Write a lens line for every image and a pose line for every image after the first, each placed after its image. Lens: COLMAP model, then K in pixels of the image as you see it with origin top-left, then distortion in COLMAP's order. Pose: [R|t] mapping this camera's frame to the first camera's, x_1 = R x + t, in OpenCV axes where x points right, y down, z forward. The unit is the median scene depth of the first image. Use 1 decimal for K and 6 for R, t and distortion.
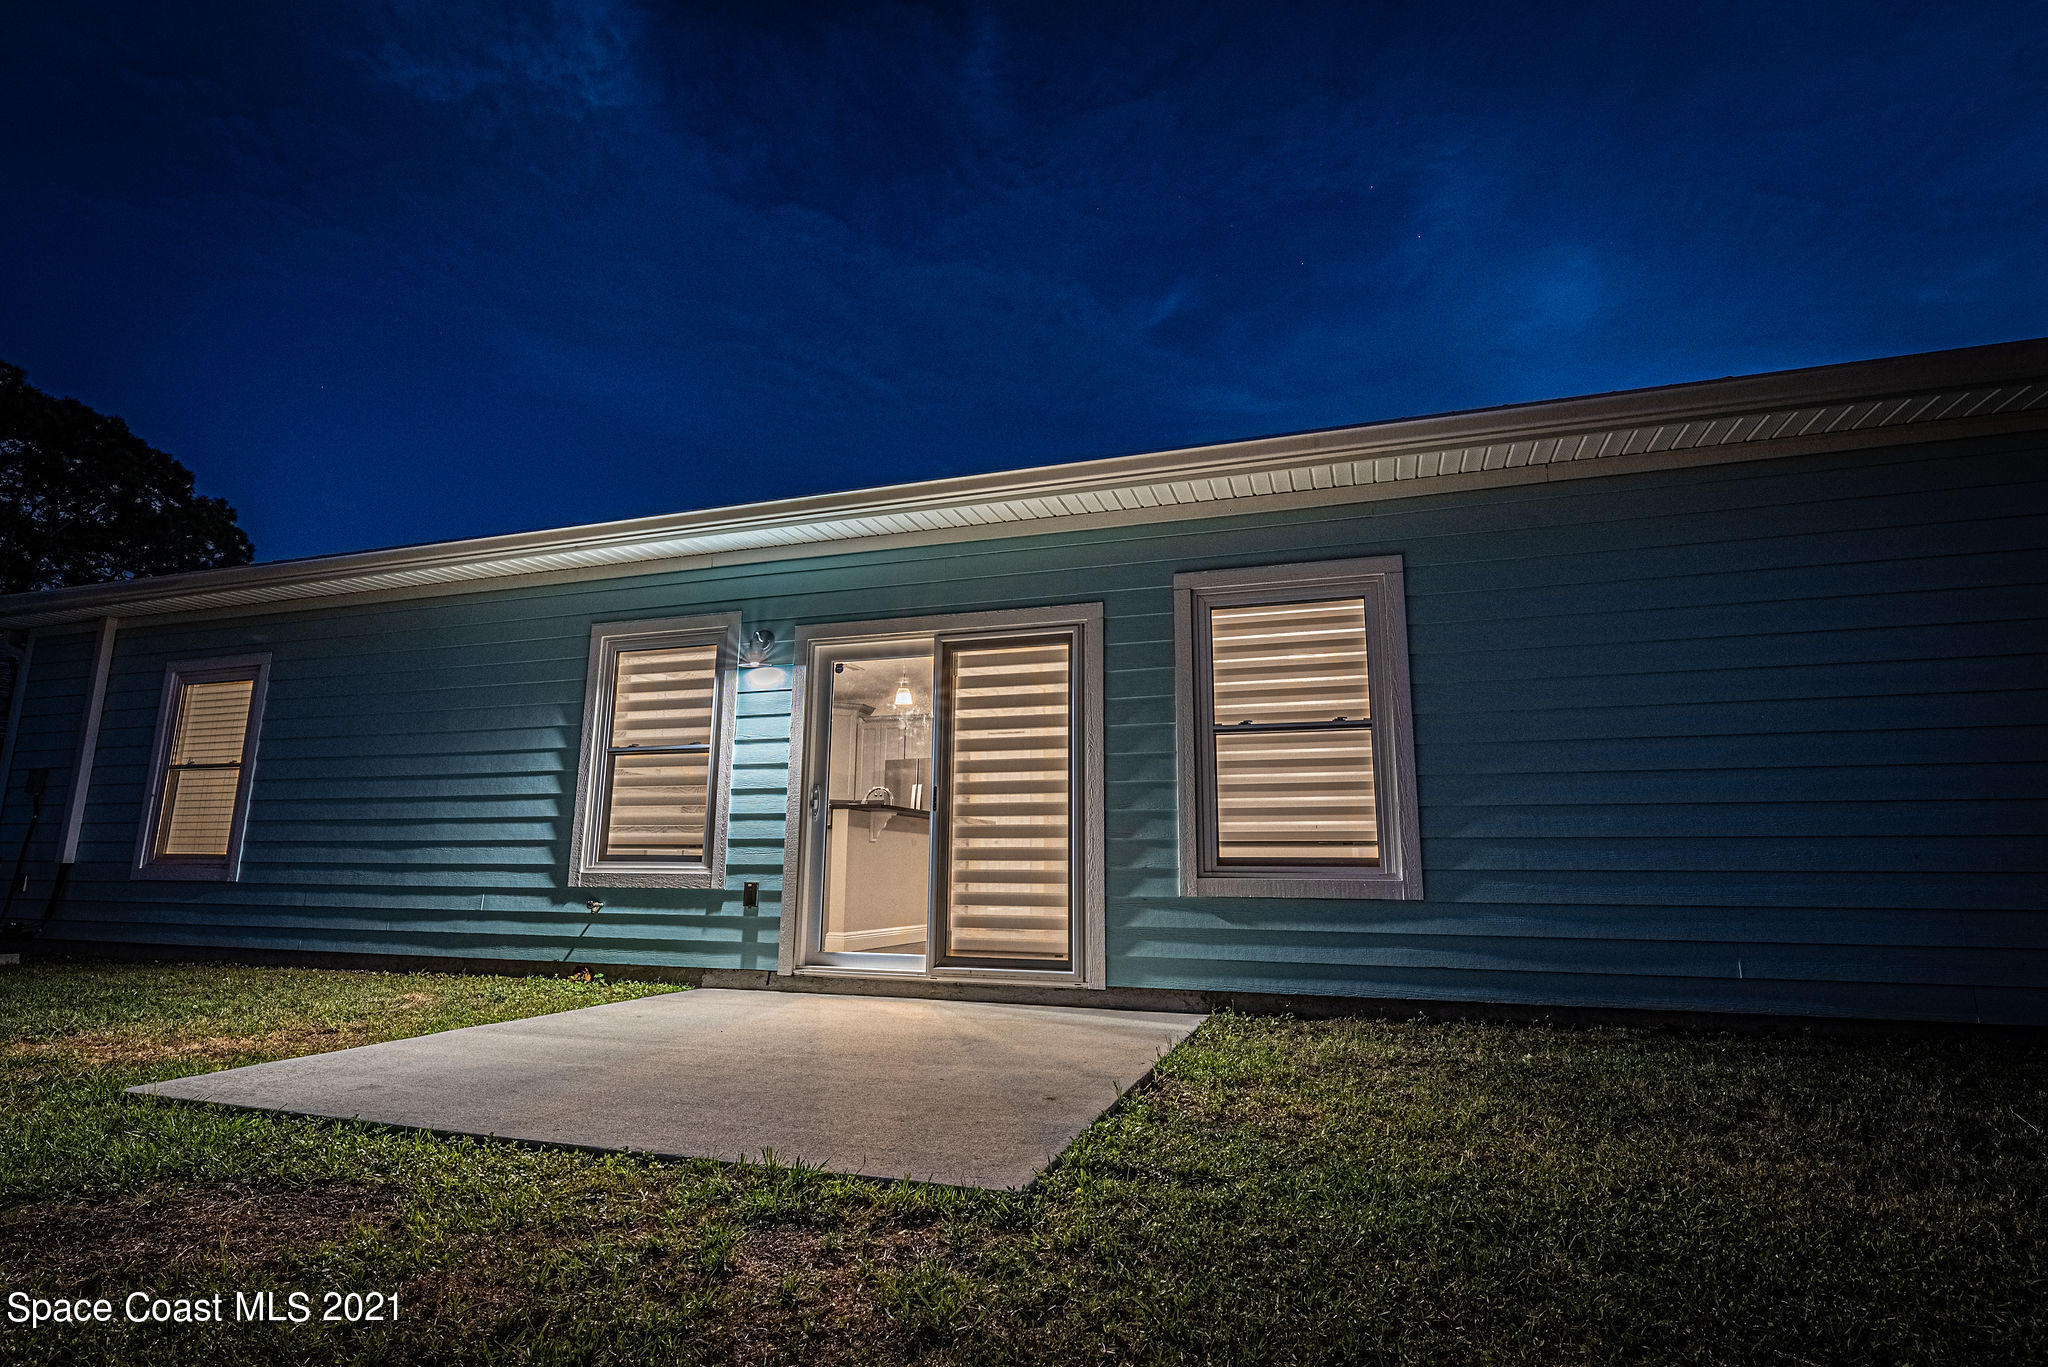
lens RADIAL K [[995.4, 0, 1021.5], [0, 995.4, 688.9], [0, 0, 1]] dist [-0.001733, -0.000538]
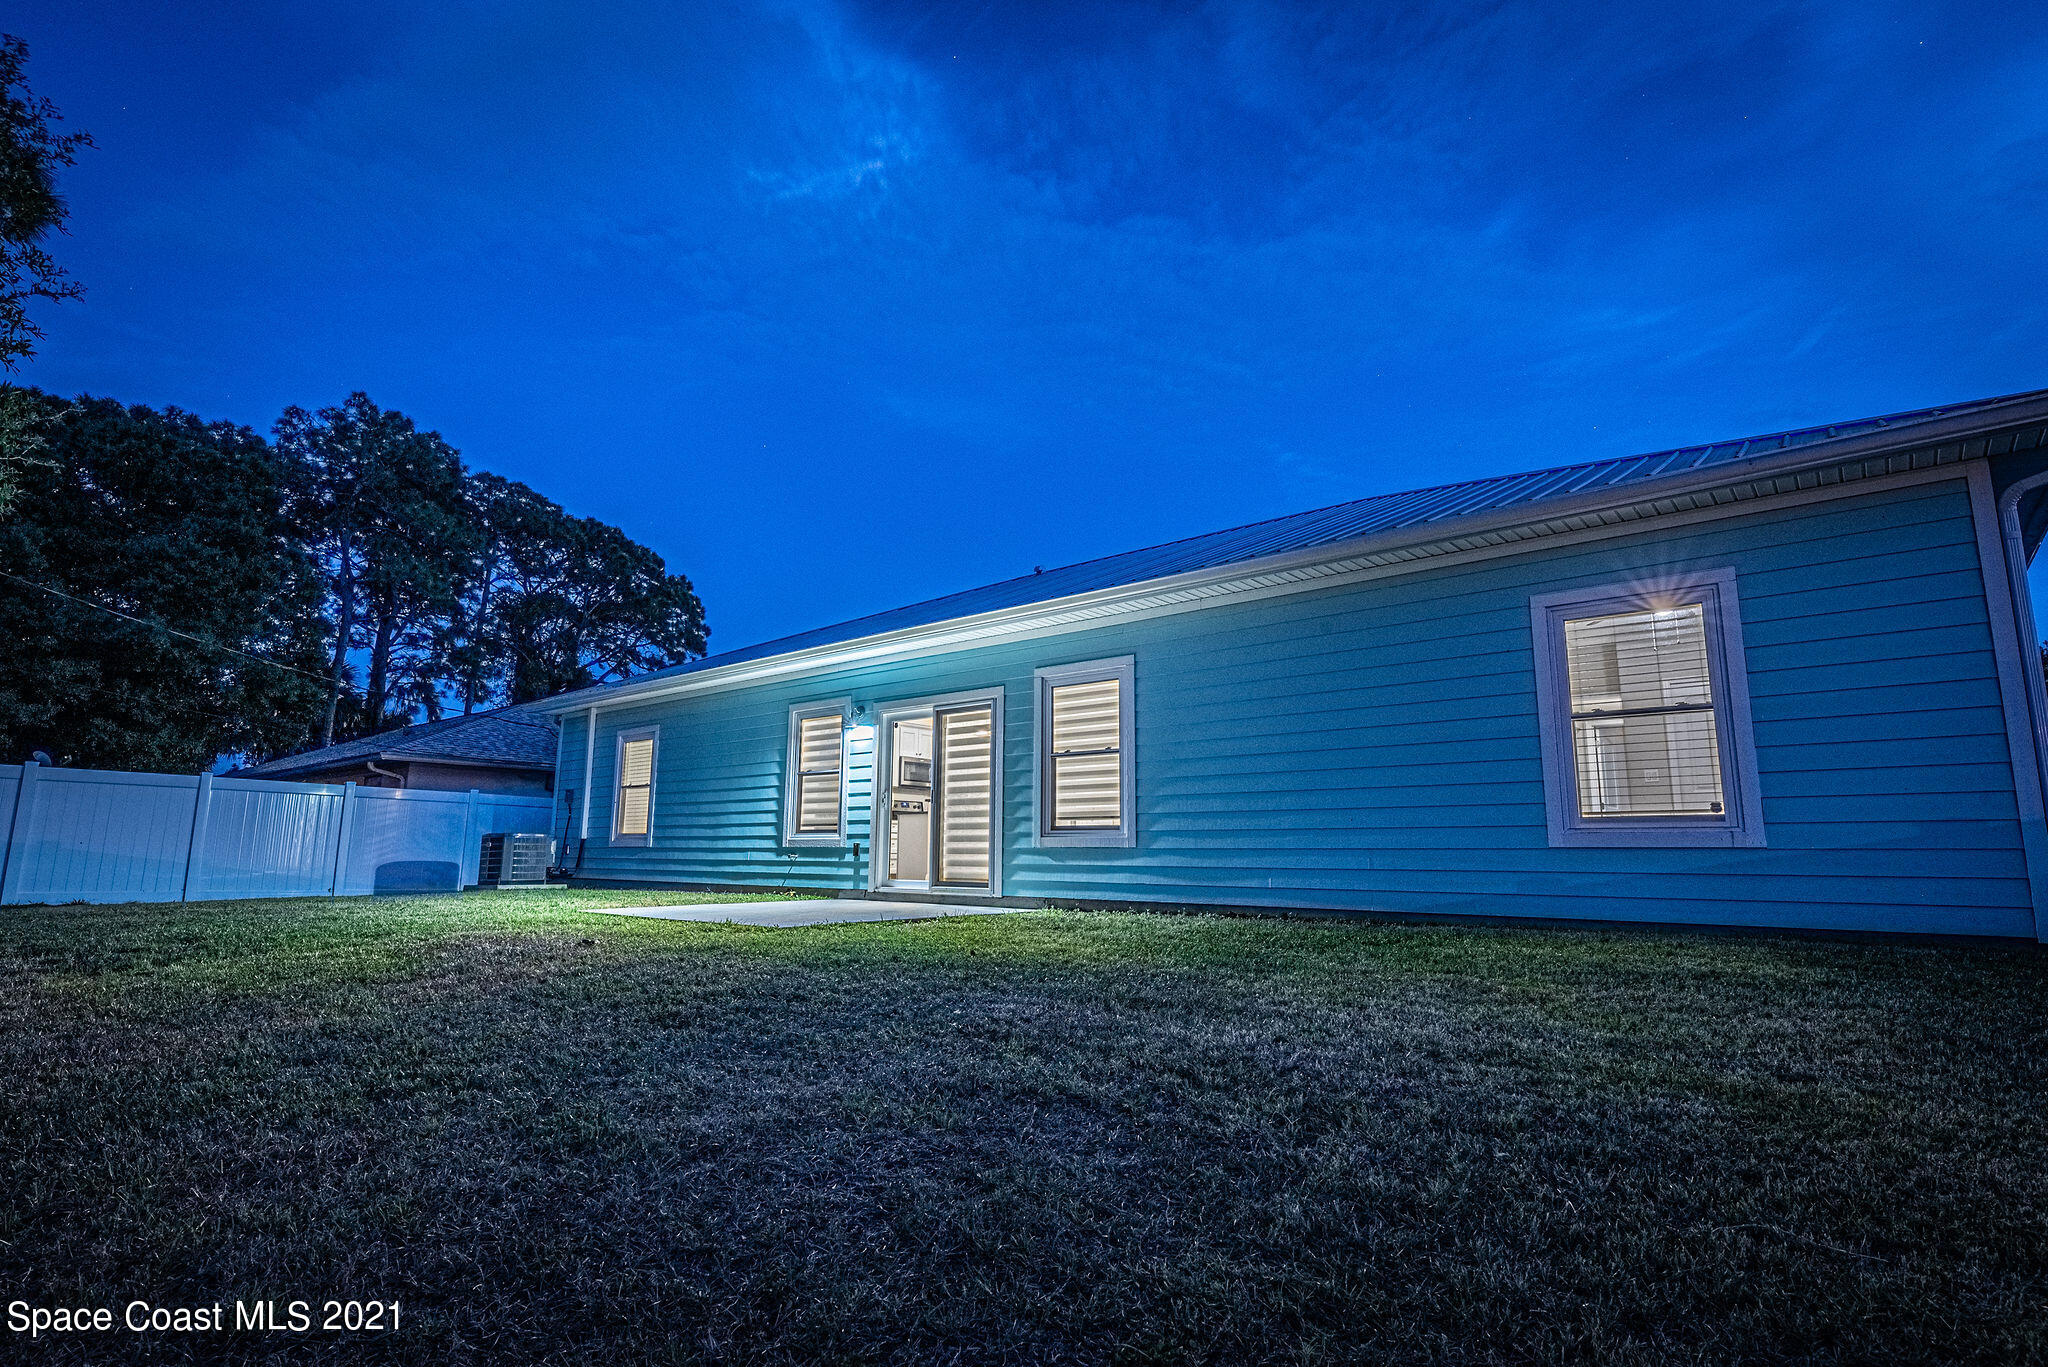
lens RADIAL K [[995.4, 0, 1021.5], [0, 995.4, 688.9], [0, 0, 1]] dist [-0.001733, -0.000538]
pose [[0.928334, -0.063157, -0.366342, 0.706826], [0.069147, 0.997601, 0.003237, -0.078014], [0.365259, -0.028336, 0.930475, -0.607578]]
